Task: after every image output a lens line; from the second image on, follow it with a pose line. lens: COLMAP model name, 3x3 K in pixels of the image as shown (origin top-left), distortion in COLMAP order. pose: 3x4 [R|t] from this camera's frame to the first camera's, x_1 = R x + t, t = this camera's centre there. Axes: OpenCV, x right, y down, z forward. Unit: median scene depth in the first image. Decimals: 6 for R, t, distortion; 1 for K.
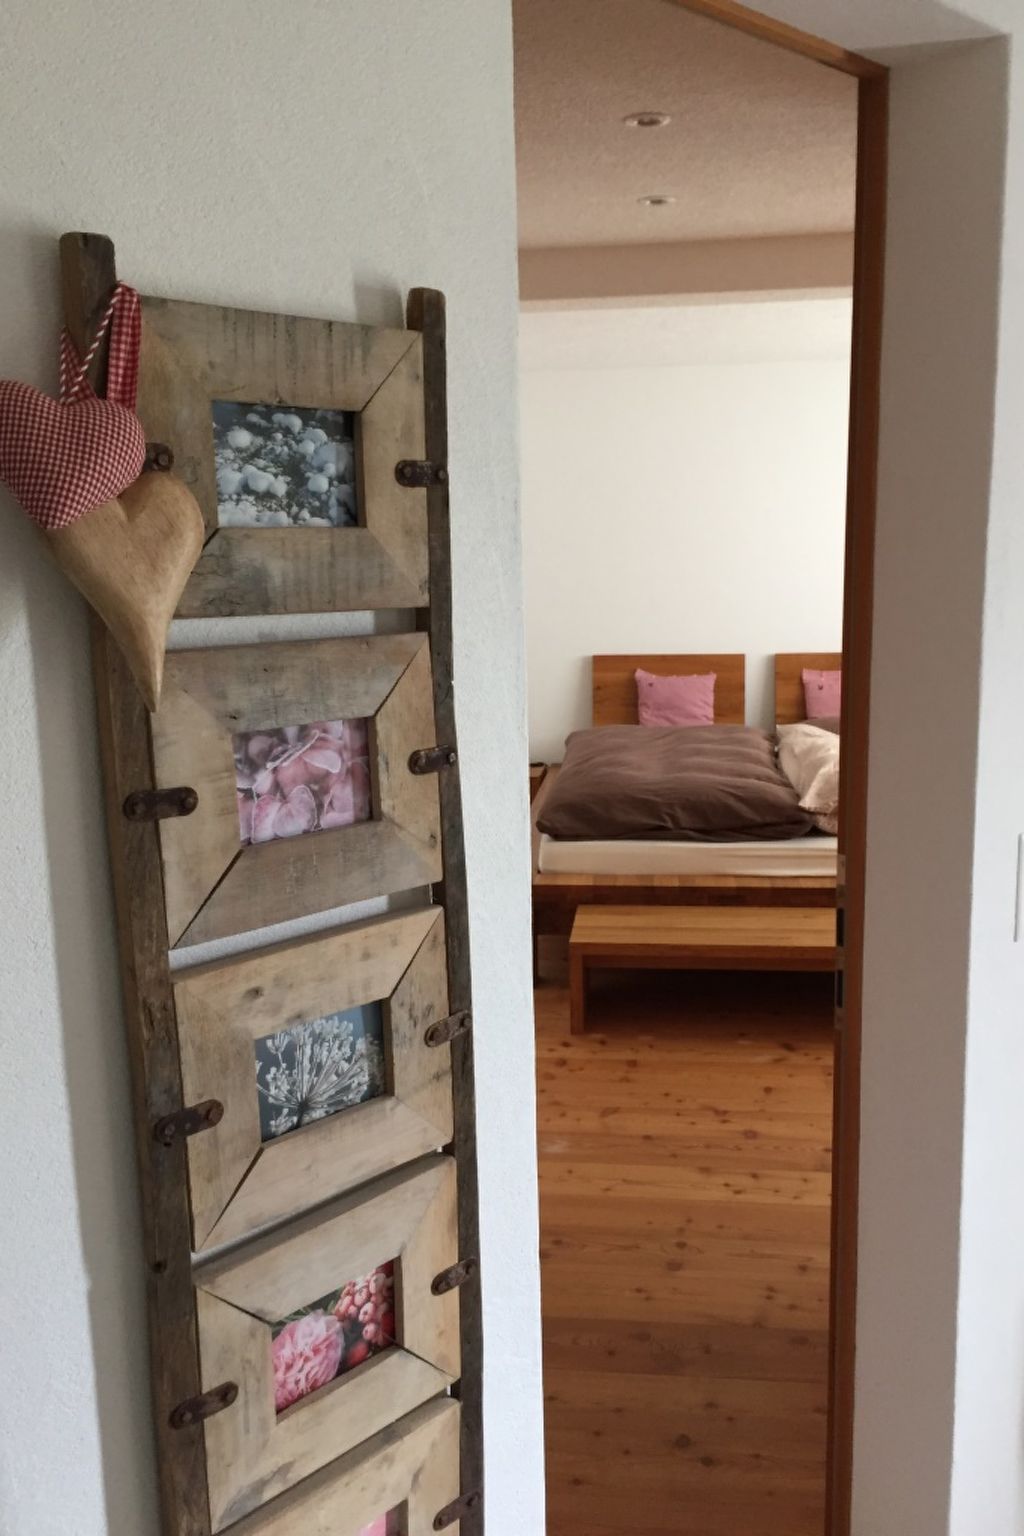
lens RADIAL K [[1322.2, 0, 511.8], [0, 1322.2, 774.5], [0, 0, 1]] dist [0.055839, -0.008661]
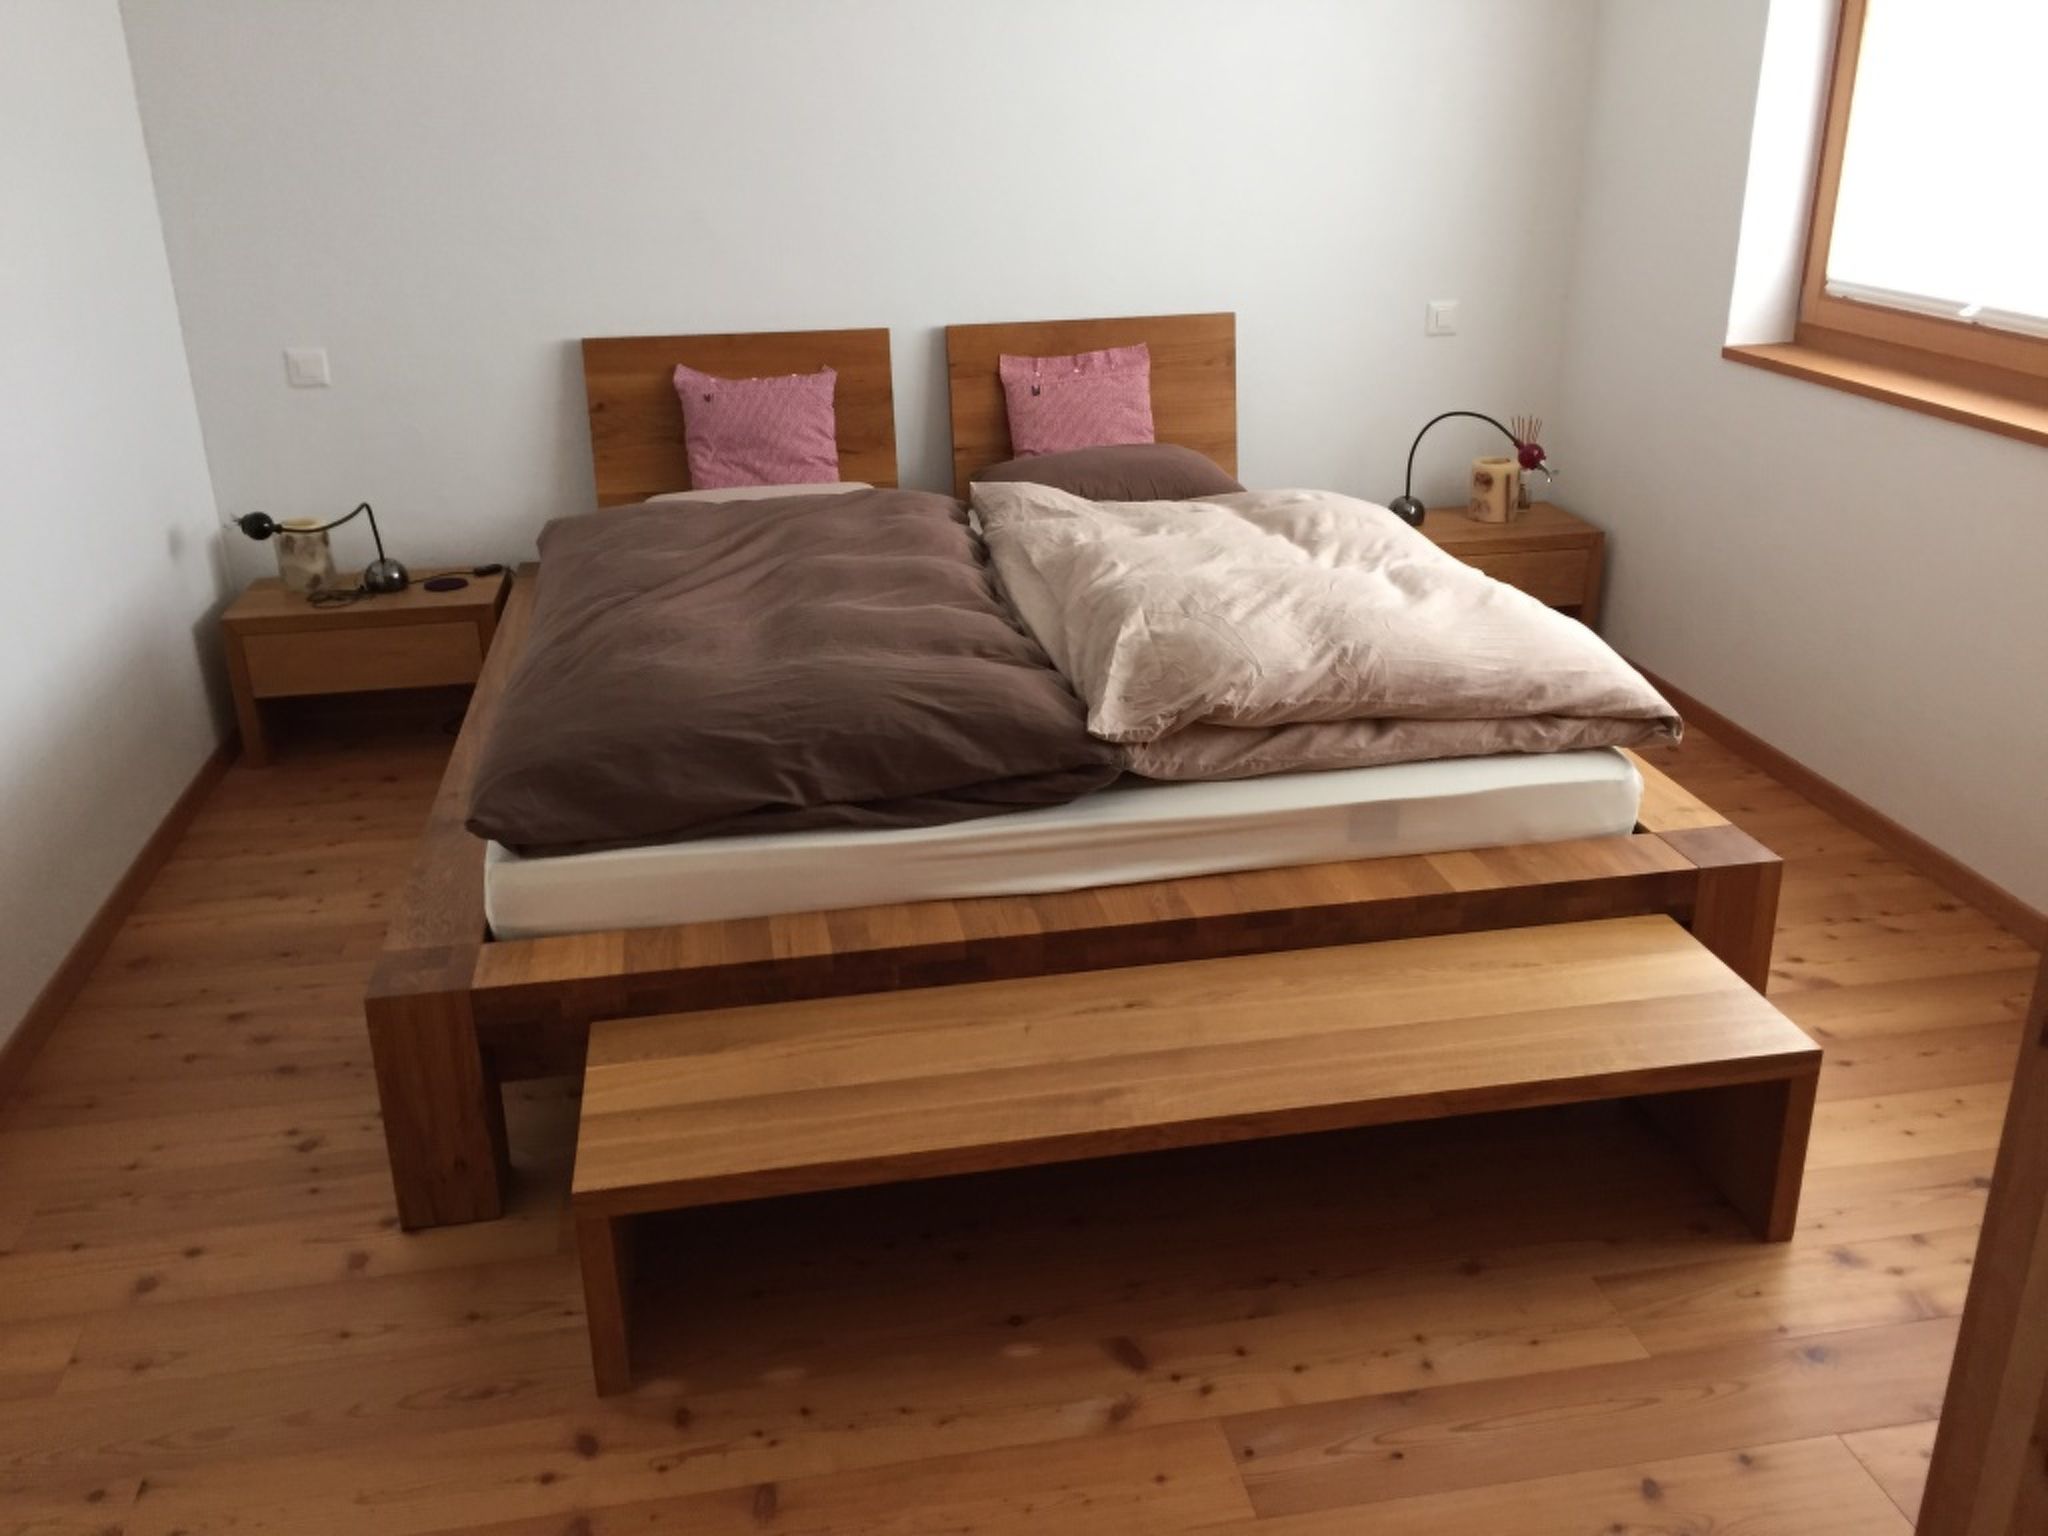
lens RADIAL K [[1766.2, 0, 1024.0], [0, 1766.2, 768.0], [0, 0, 1]] dist [0.049168, 0.006908]
pose [[0.958752, -0.100475, 0.265892, 0.039468], [0.049622, 0.980240, 0.191487, -0.074920], [-0.279878, -0.170395, 0.944793, 0.443111]]
